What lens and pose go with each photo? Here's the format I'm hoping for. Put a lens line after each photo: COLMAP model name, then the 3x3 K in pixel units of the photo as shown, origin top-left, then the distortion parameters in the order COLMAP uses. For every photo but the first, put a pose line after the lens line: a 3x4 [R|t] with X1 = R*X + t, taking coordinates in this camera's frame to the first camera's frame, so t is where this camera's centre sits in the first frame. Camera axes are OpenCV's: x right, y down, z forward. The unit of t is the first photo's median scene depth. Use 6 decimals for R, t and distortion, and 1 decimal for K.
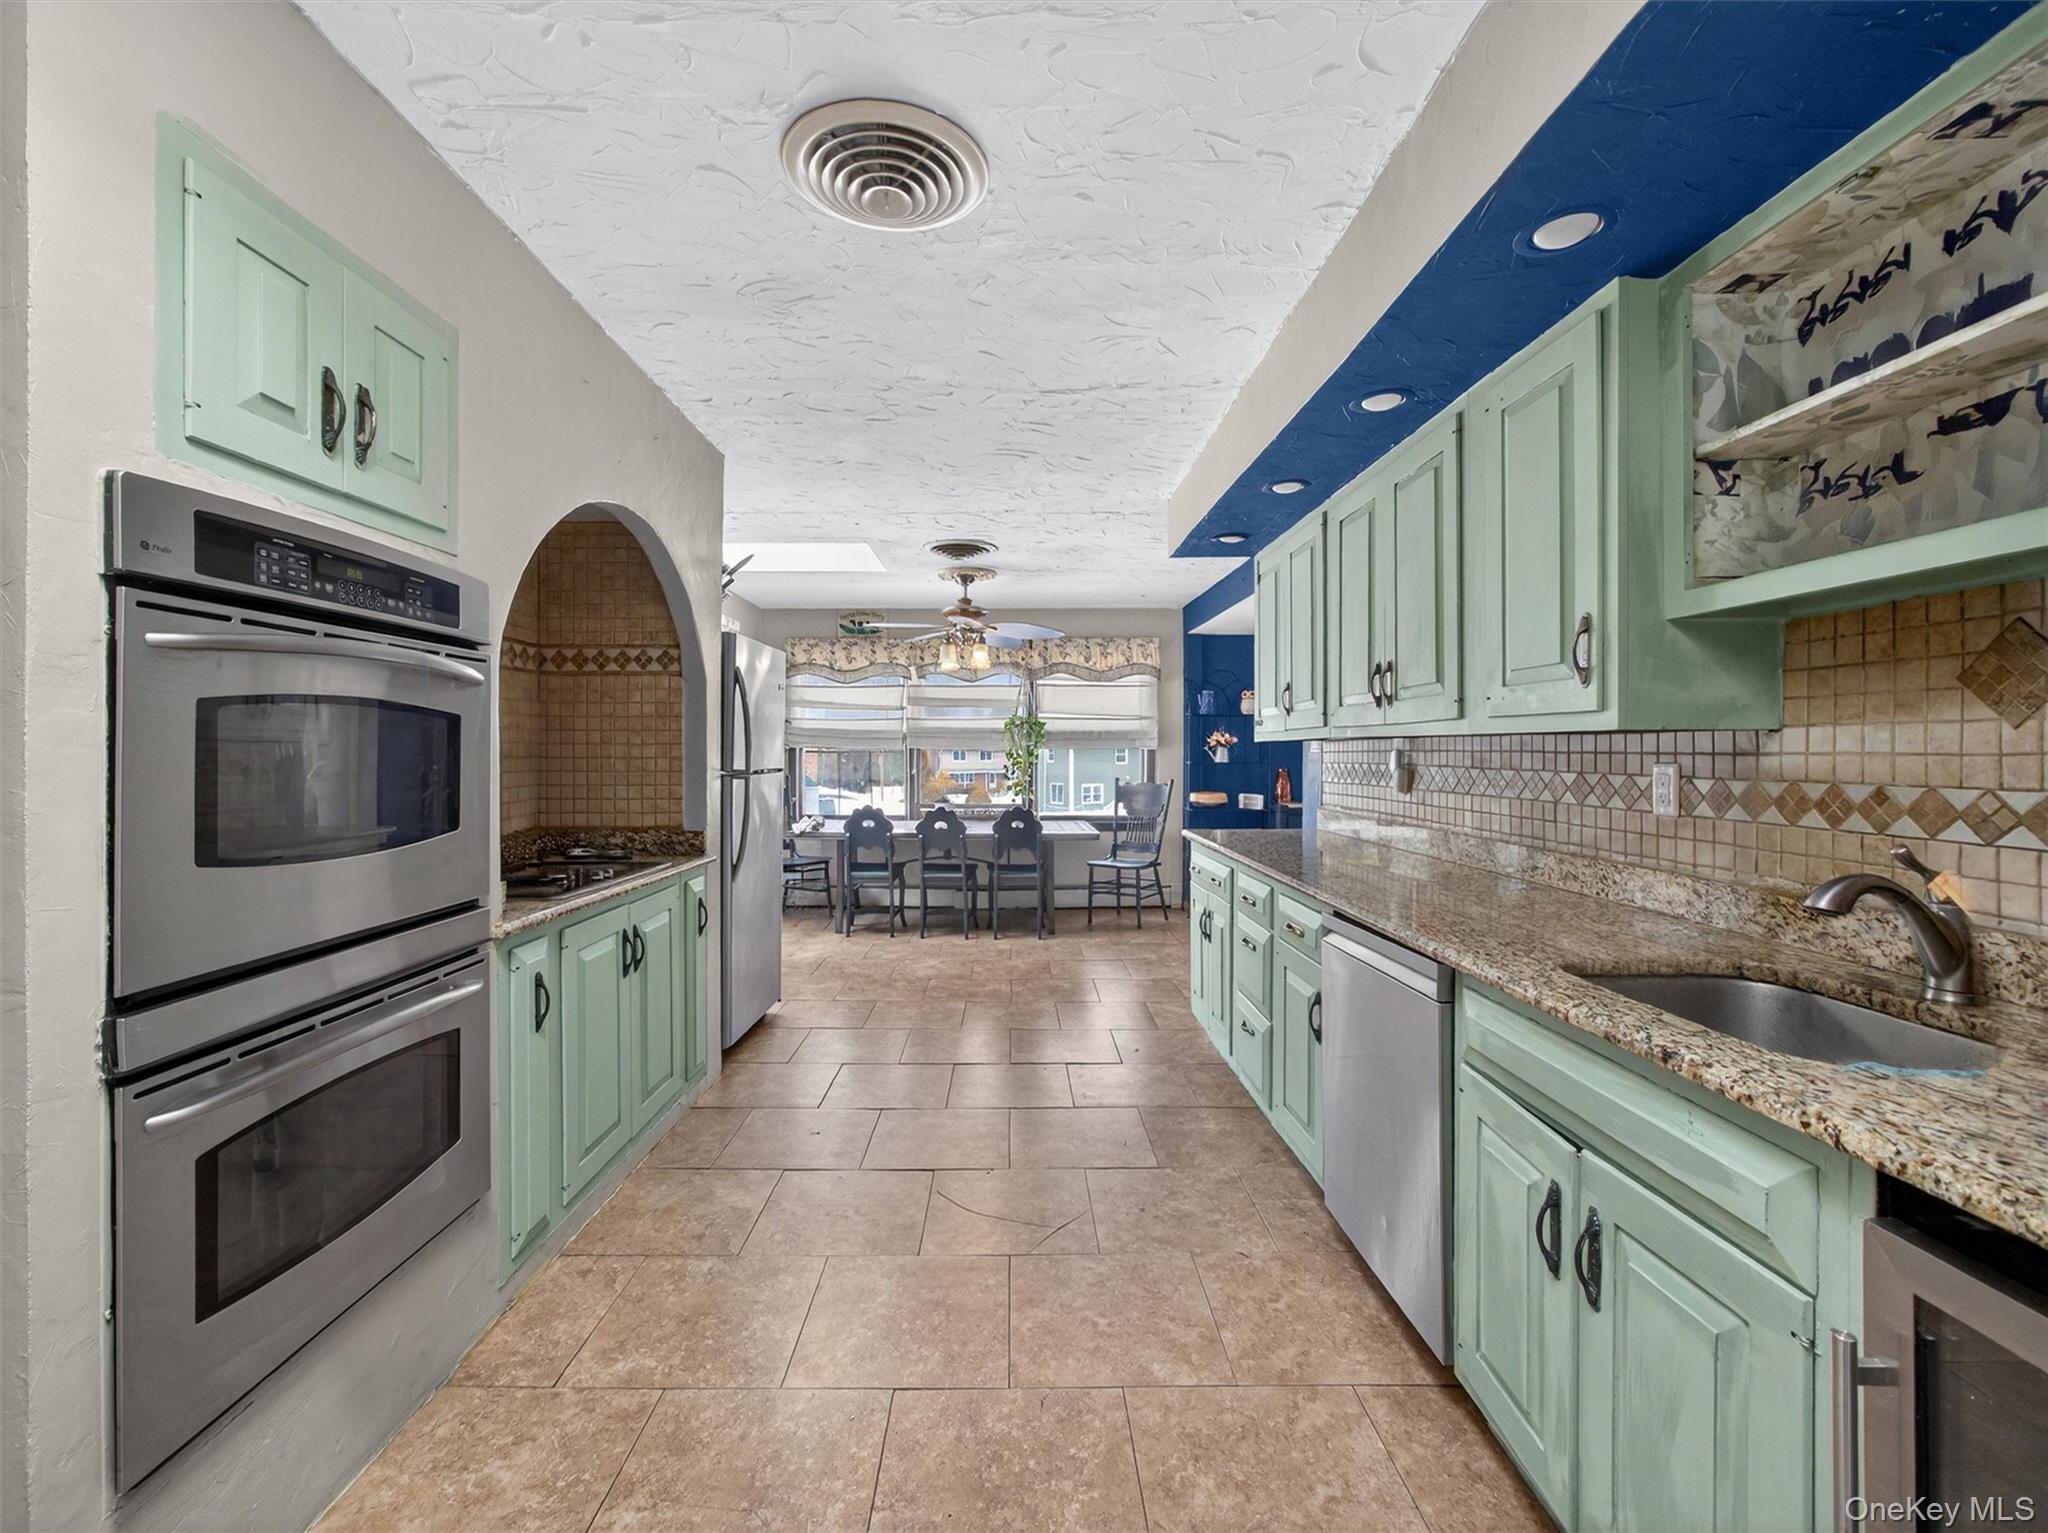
lens RADIAL K [[882.0, 0, 1017.6], [0, 882.0, 754.3], [0, 0, 1]] dist [-0.016174, 0.012646]
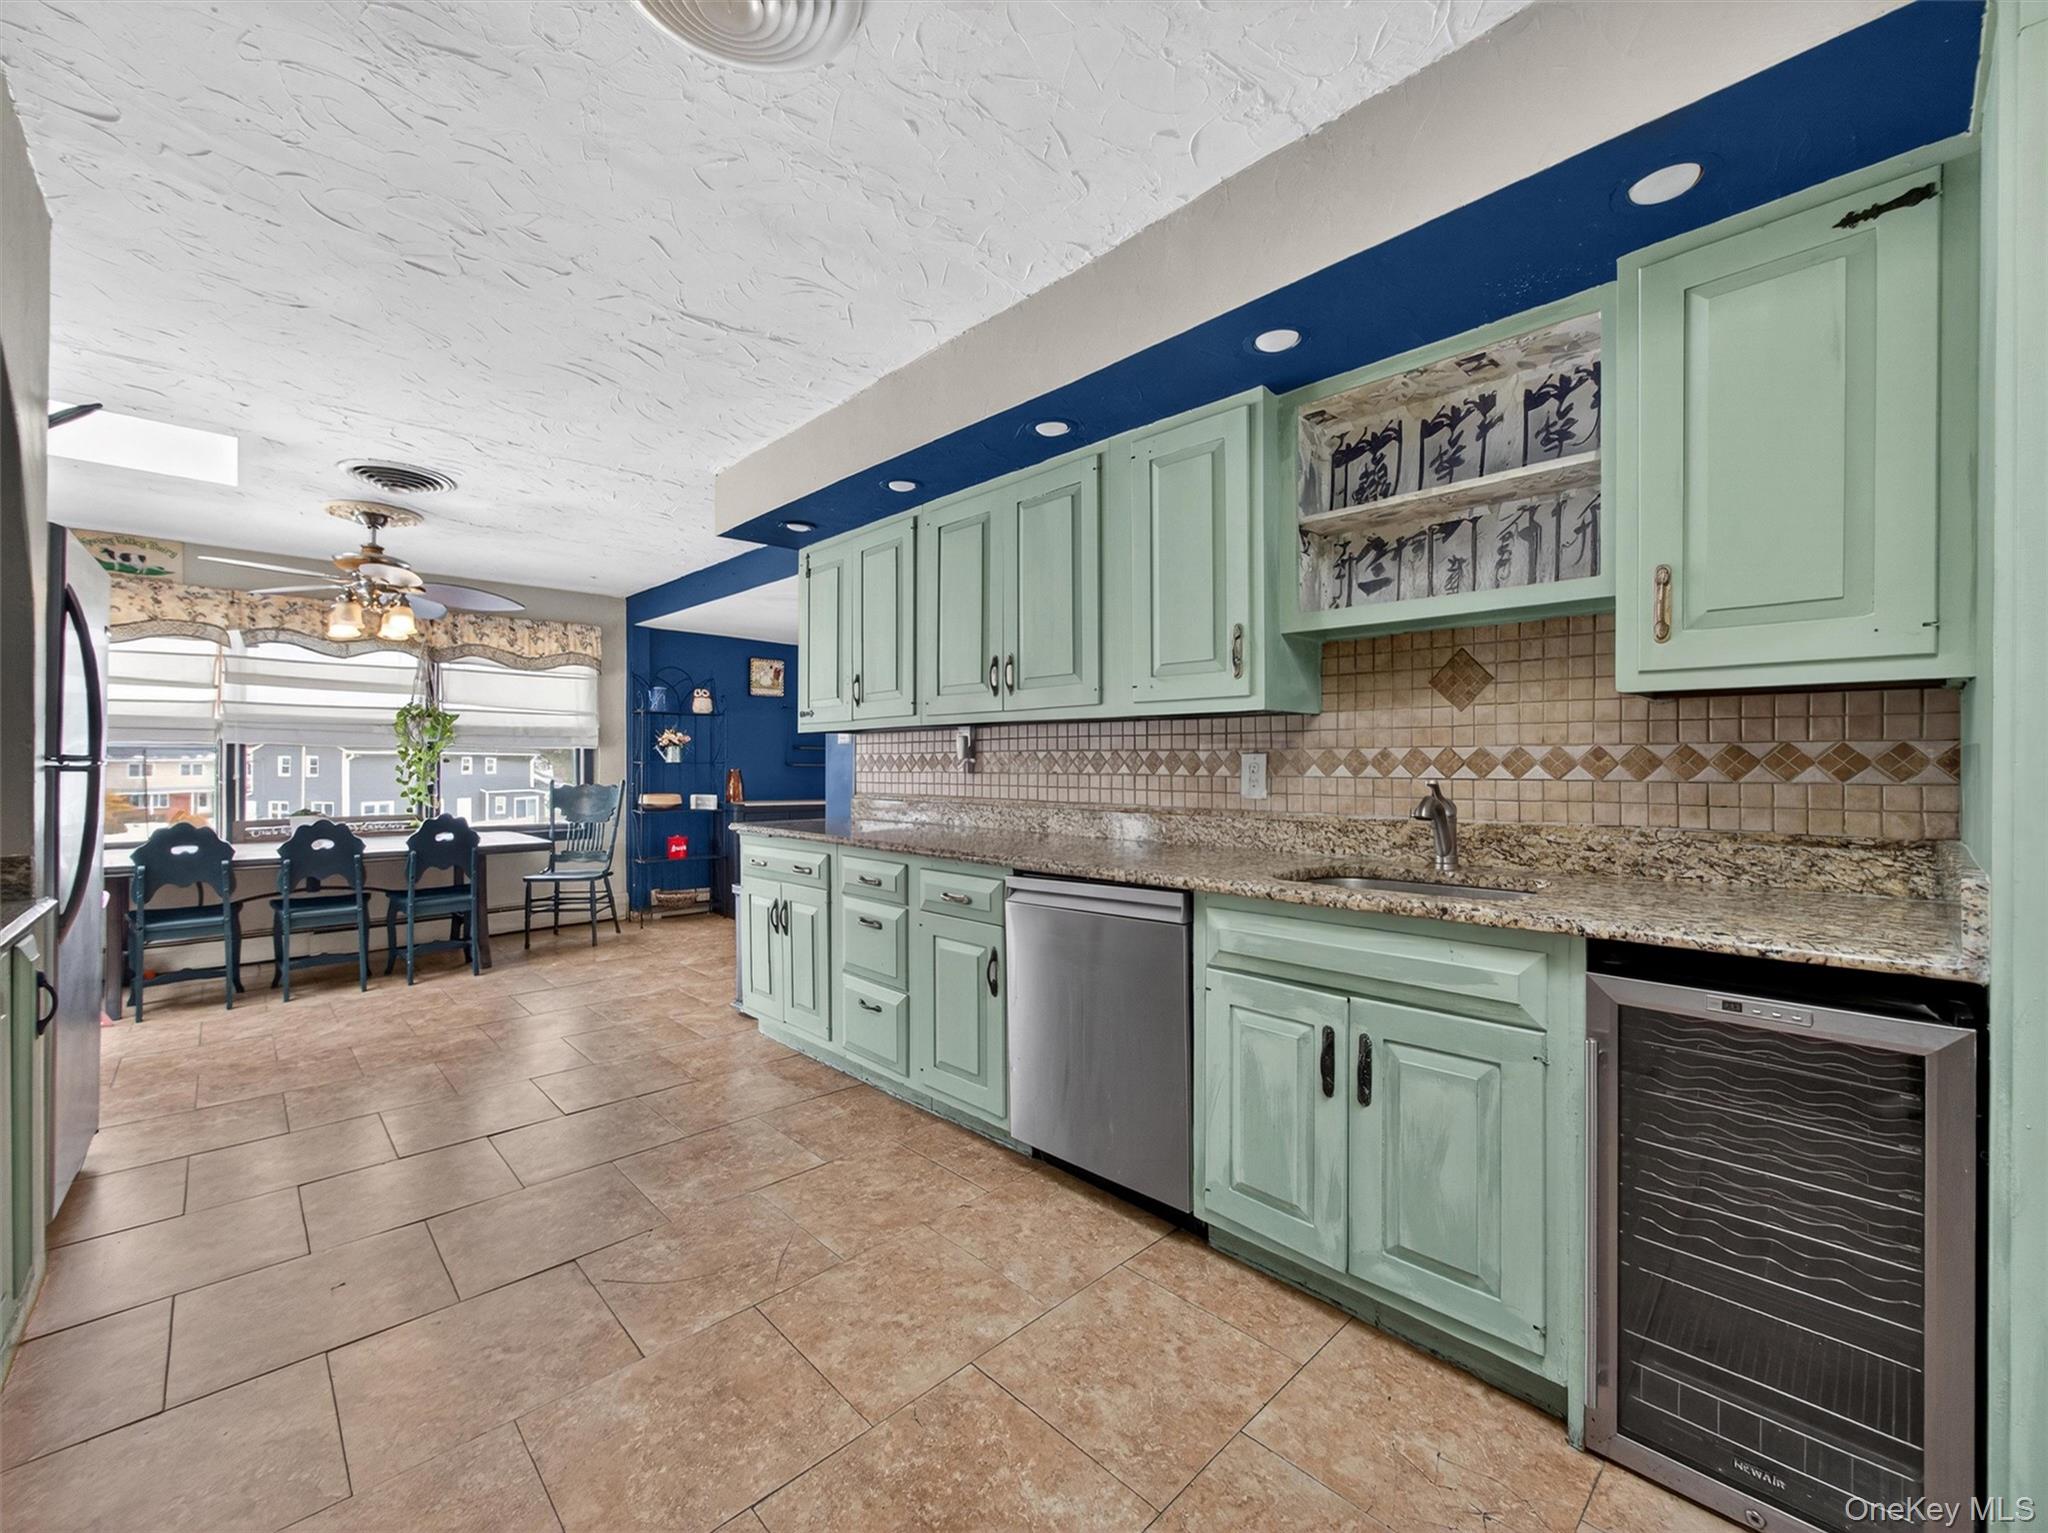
lens RADIAL K [[839.7, 0, 1024.0], [0, 839.7, 766.5], [0, 0, 1]] dist [-0.028799, 0.010540]
pose [[0.722804, -0.003737, 0.691043, -0.184779], [0.004324, 0.999990, 0.000885, 0.021631], [-0.691040, 0.002348, 0.722813, 0.112457]]
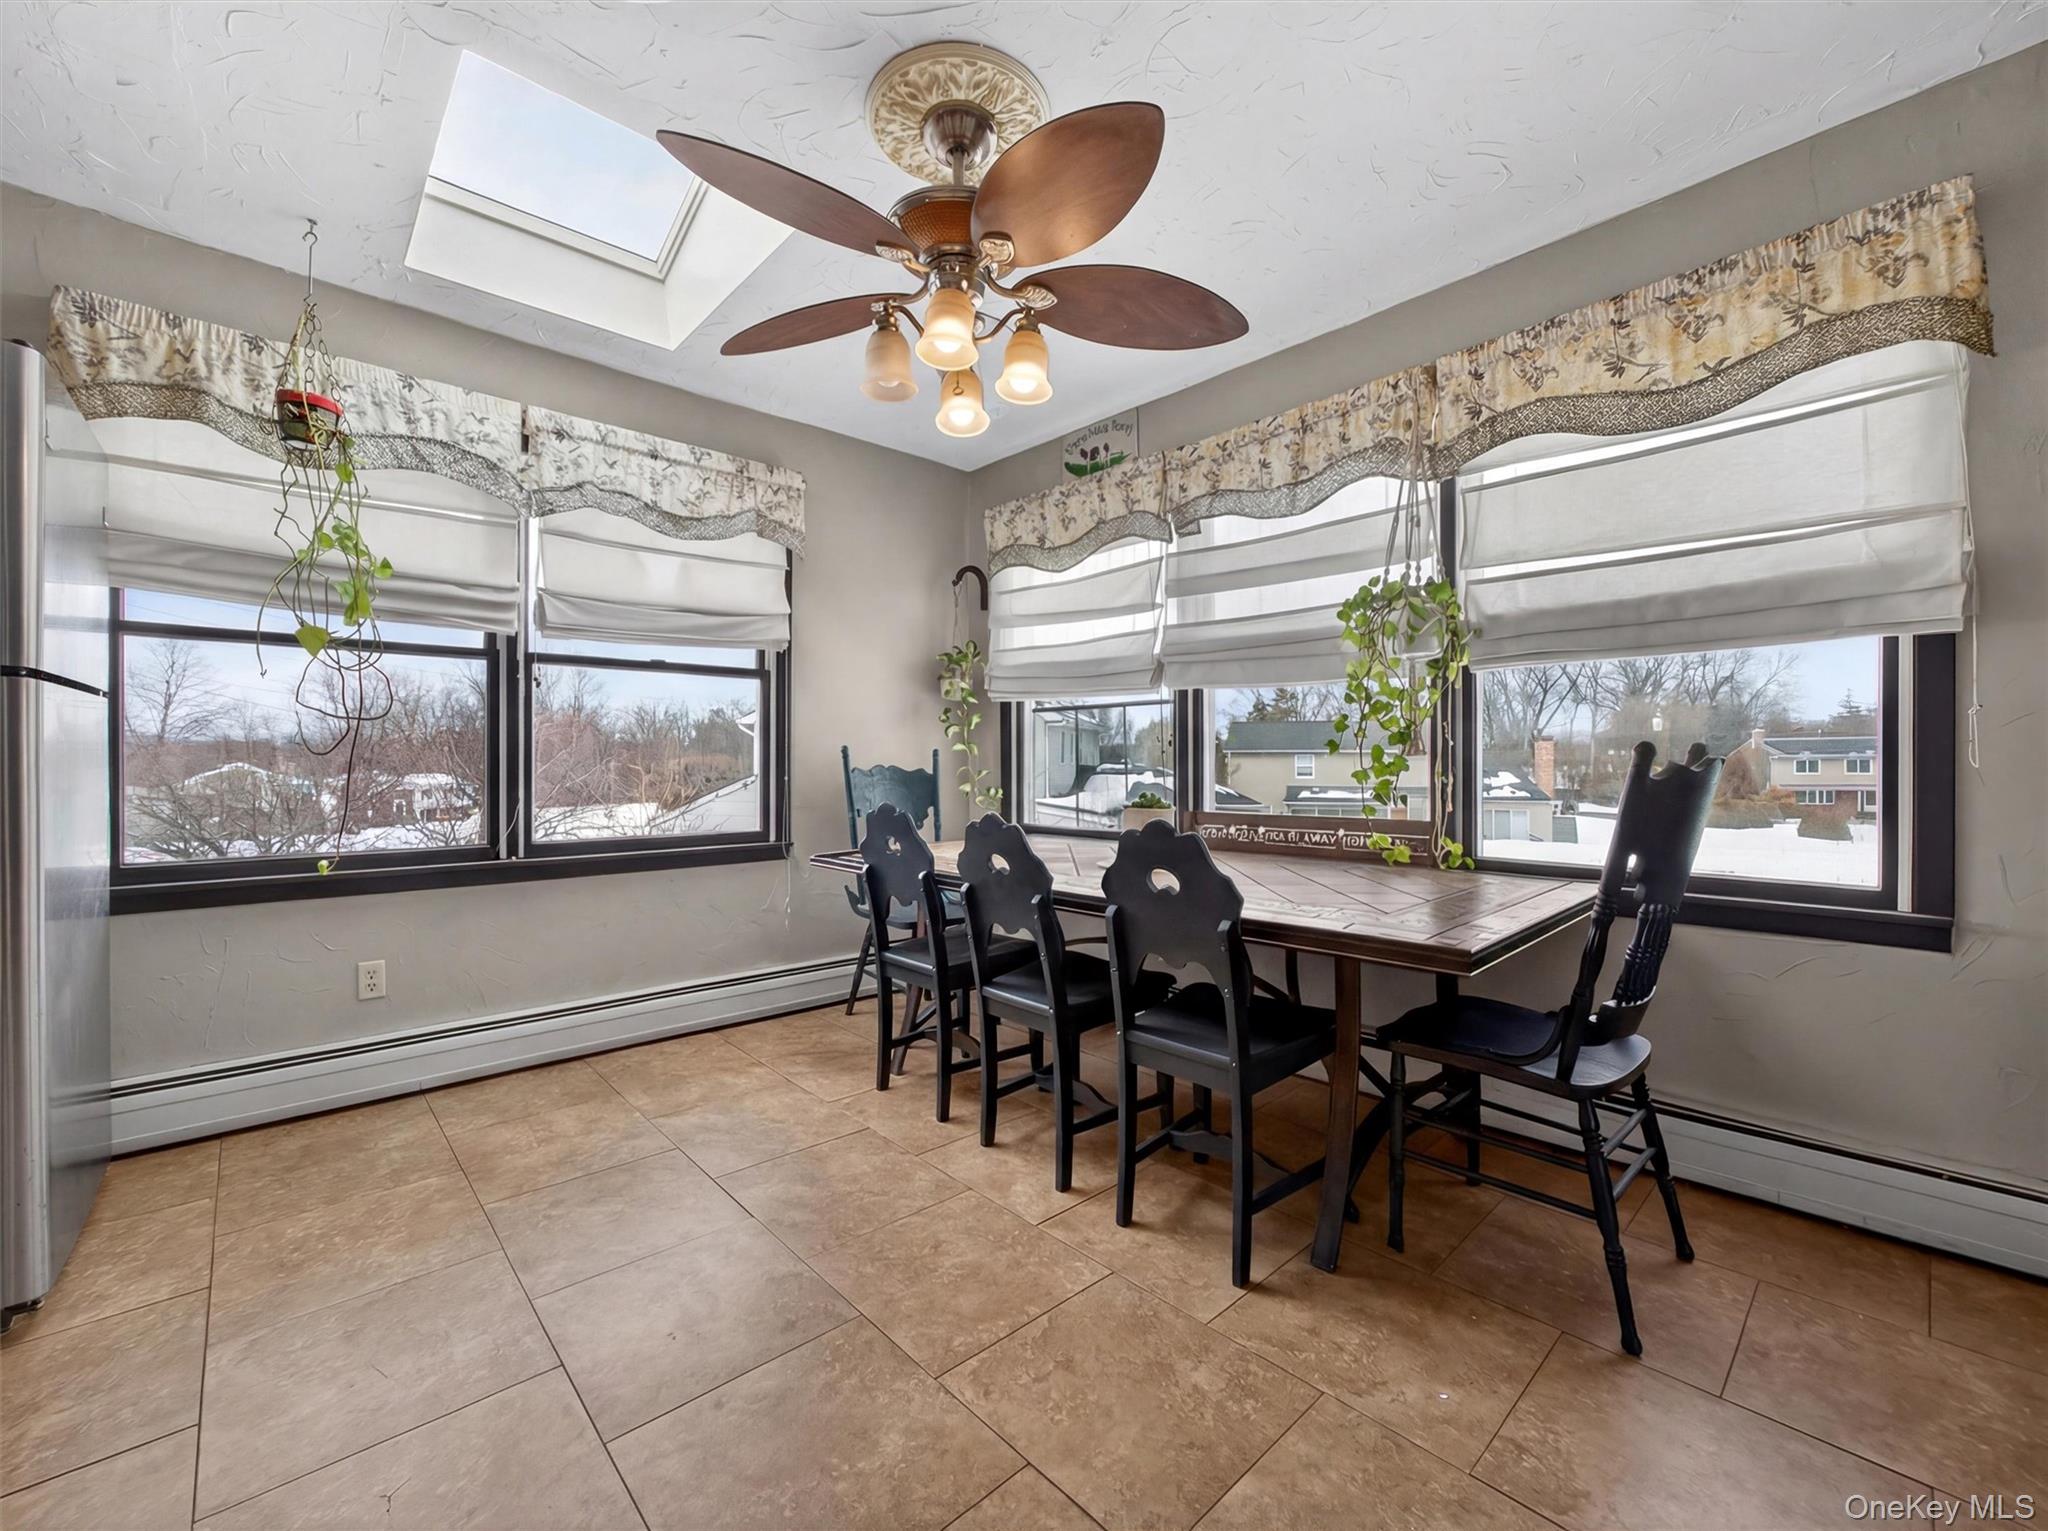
lens RADIAL K [[839.7, 0, 1024.0], [0, 839.7, 765.5], [0, 0, 1]] dist [-0.028799, 0.010540]
pose [[0.671037, -0.000736, -0.741423, 0.236665], [-0.000596, 0.999999, -0.001532, 0.052202], [0.741424, 0.001470, 0.671036, 1.003889]]
